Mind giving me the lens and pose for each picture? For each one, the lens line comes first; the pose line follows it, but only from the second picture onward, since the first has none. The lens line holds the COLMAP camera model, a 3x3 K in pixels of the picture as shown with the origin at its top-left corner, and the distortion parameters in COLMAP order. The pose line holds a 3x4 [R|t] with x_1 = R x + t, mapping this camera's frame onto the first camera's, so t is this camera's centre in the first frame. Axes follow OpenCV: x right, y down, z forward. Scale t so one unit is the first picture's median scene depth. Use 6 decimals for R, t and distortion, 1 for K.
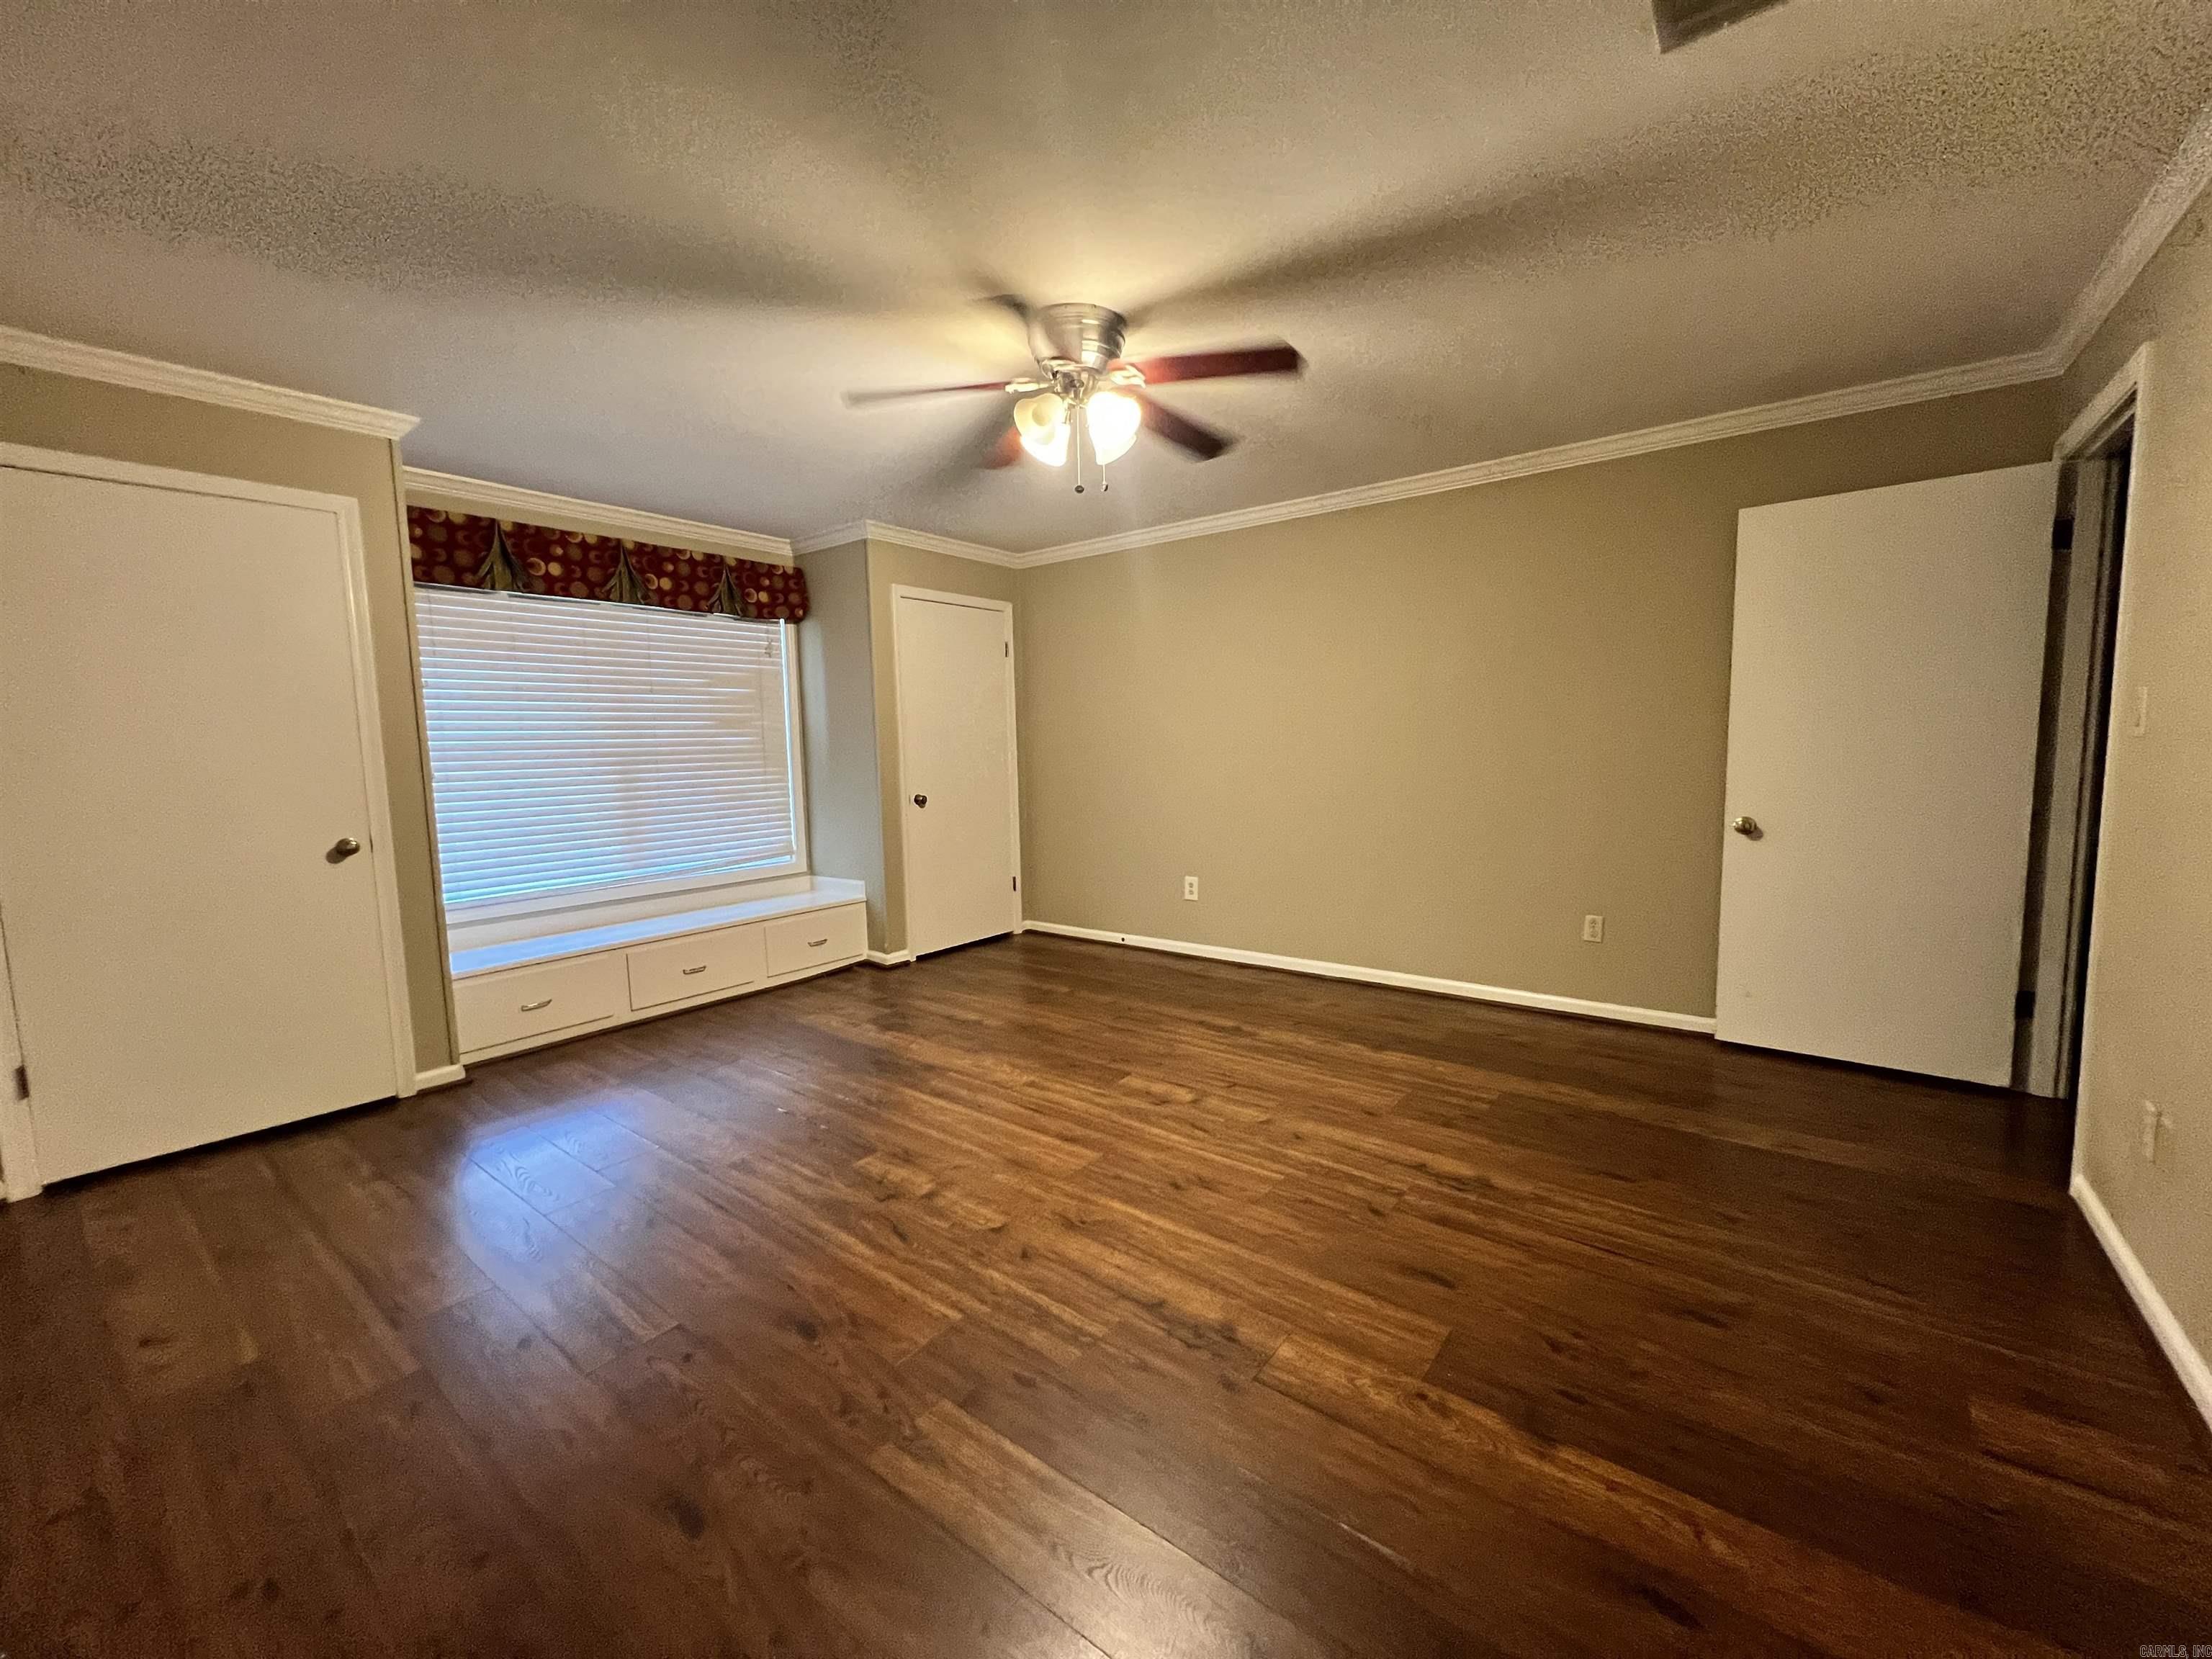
lens RADIAL K [[889.1, 0, 1108.0], [0, 889.1, 831.0], [0, 0, 1]] dist [-0.001880, 0.000761]
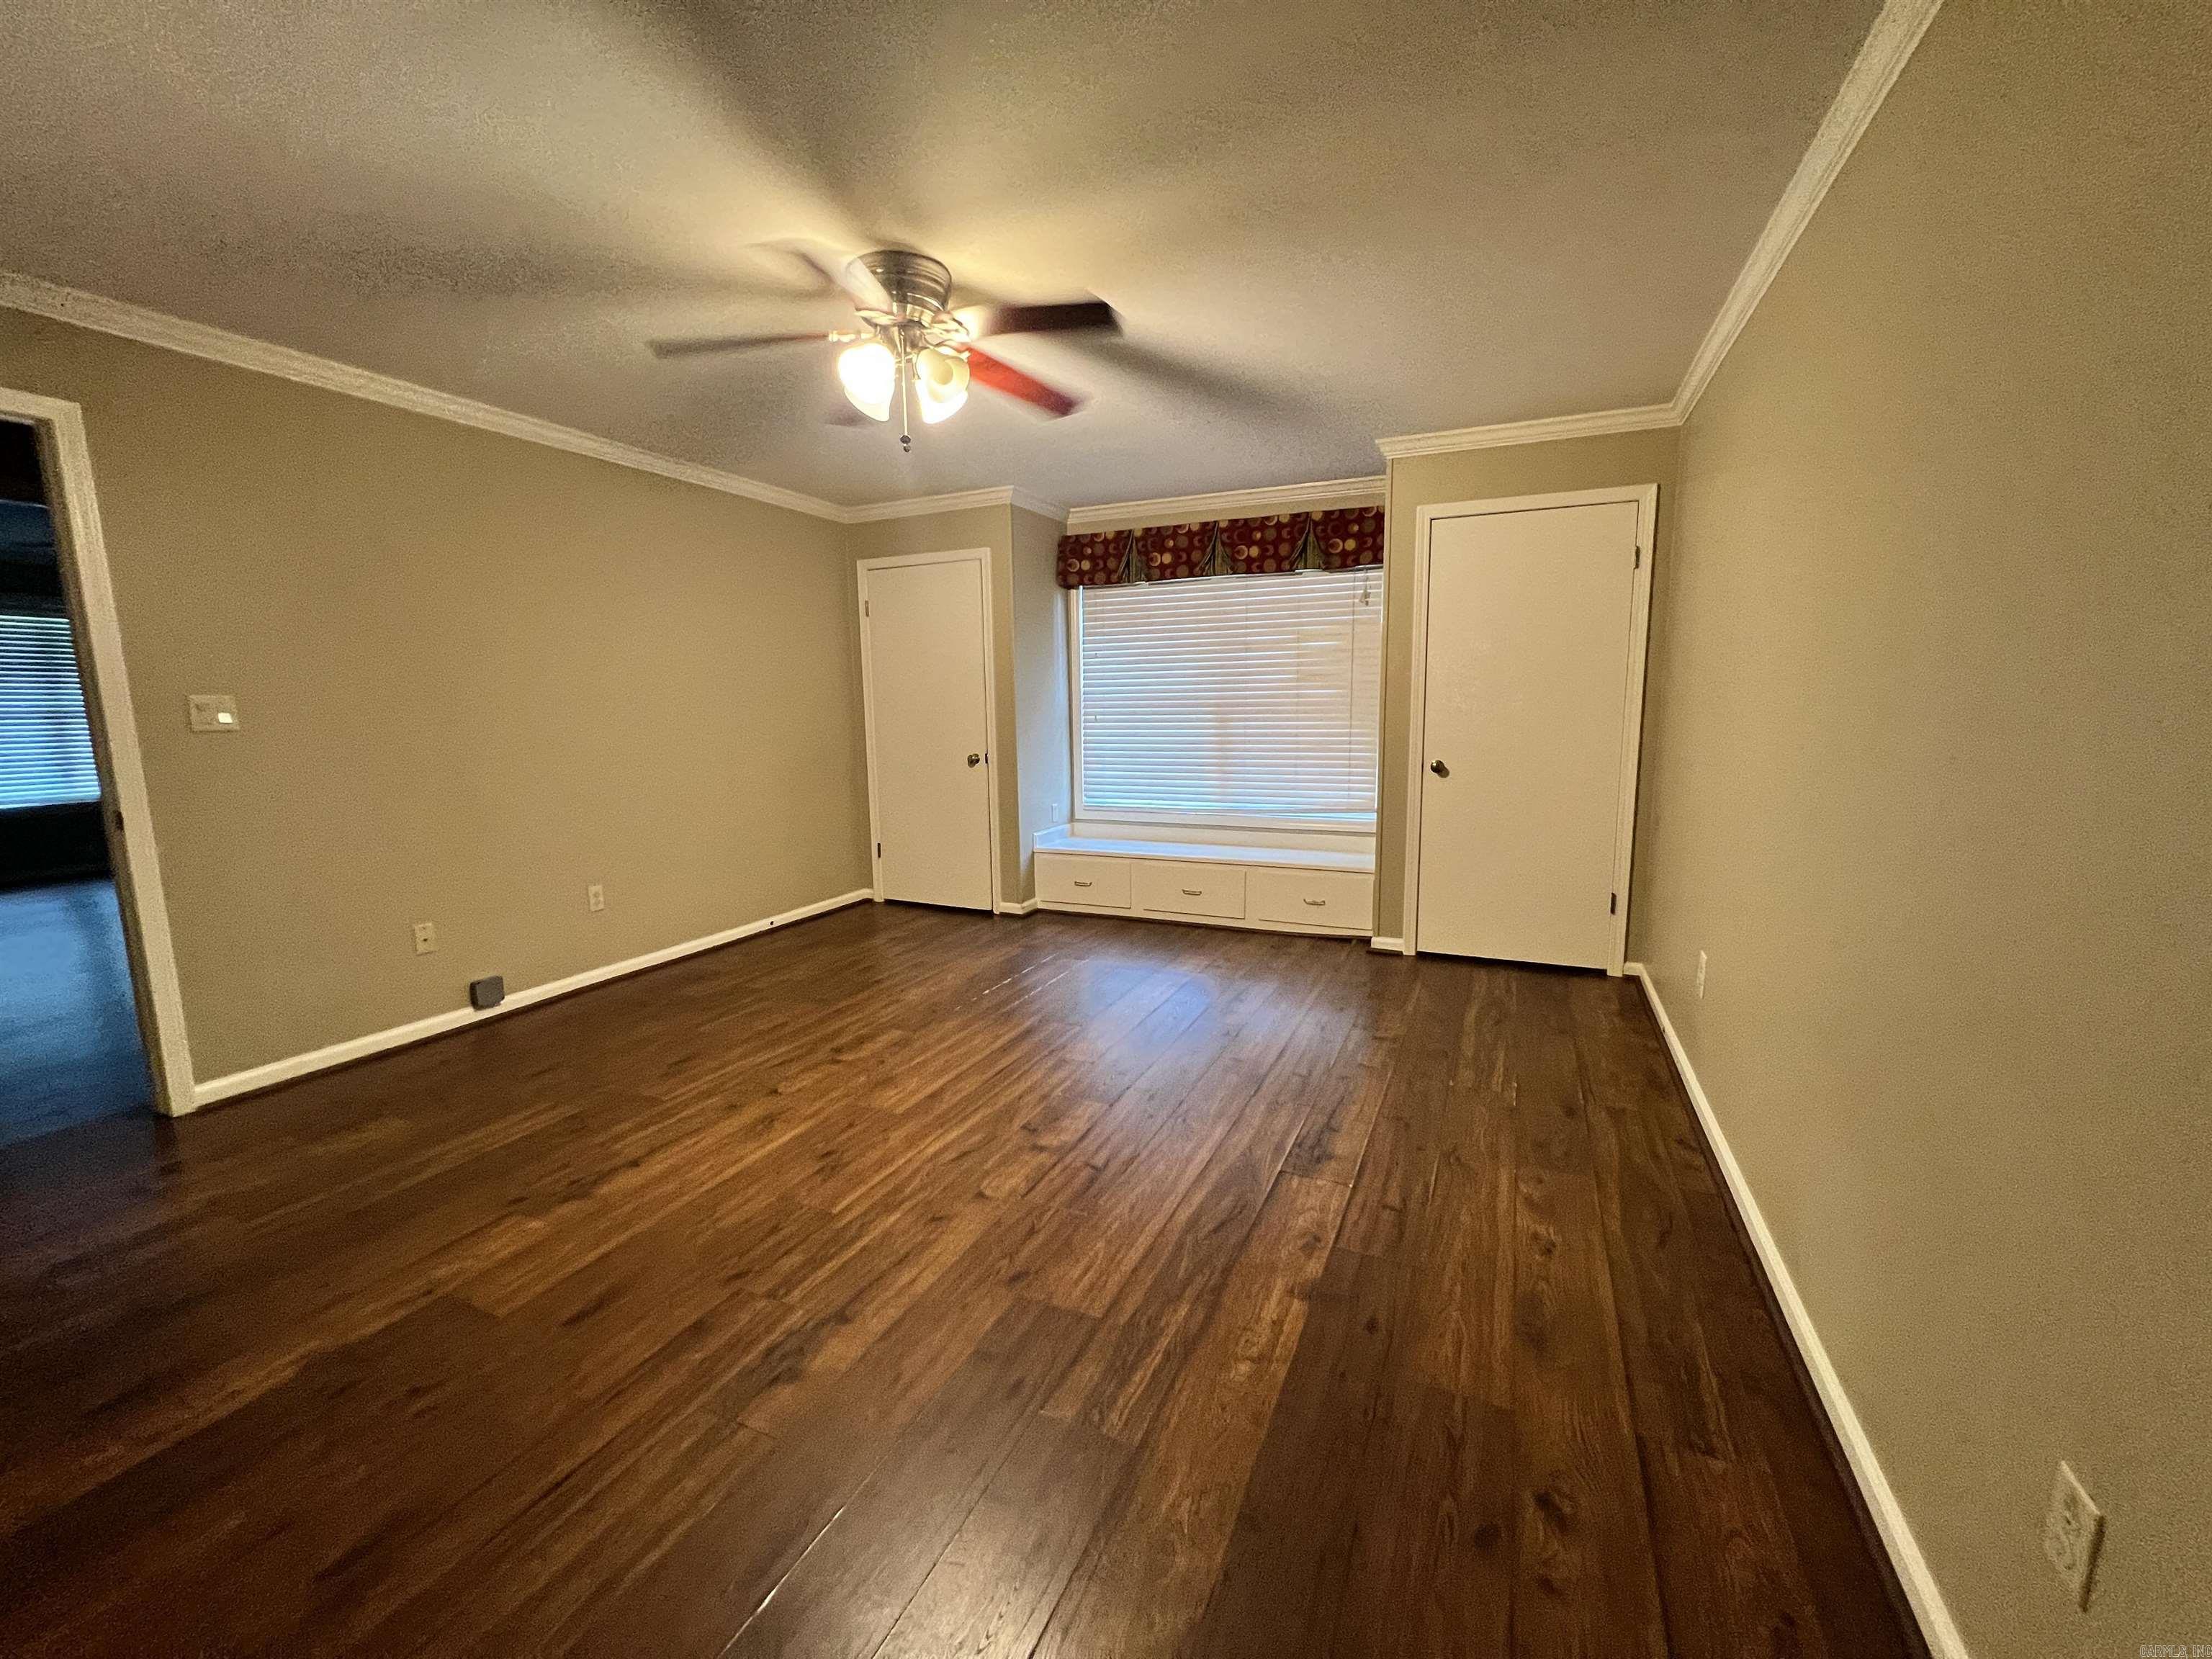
lens RADIAL K [[889.1, 0, 1106.0], [0, 889.1, 826.7], [0, 0, 1]] dist [-0.001880, 0.000761]
pose [[0.220801, 0.153661, -0.963138, 0.772193], [-0.089476, 0.986538, 0.136881, -0.097728], [0.971206, 0.055954, 0.231578, 0.765441]]
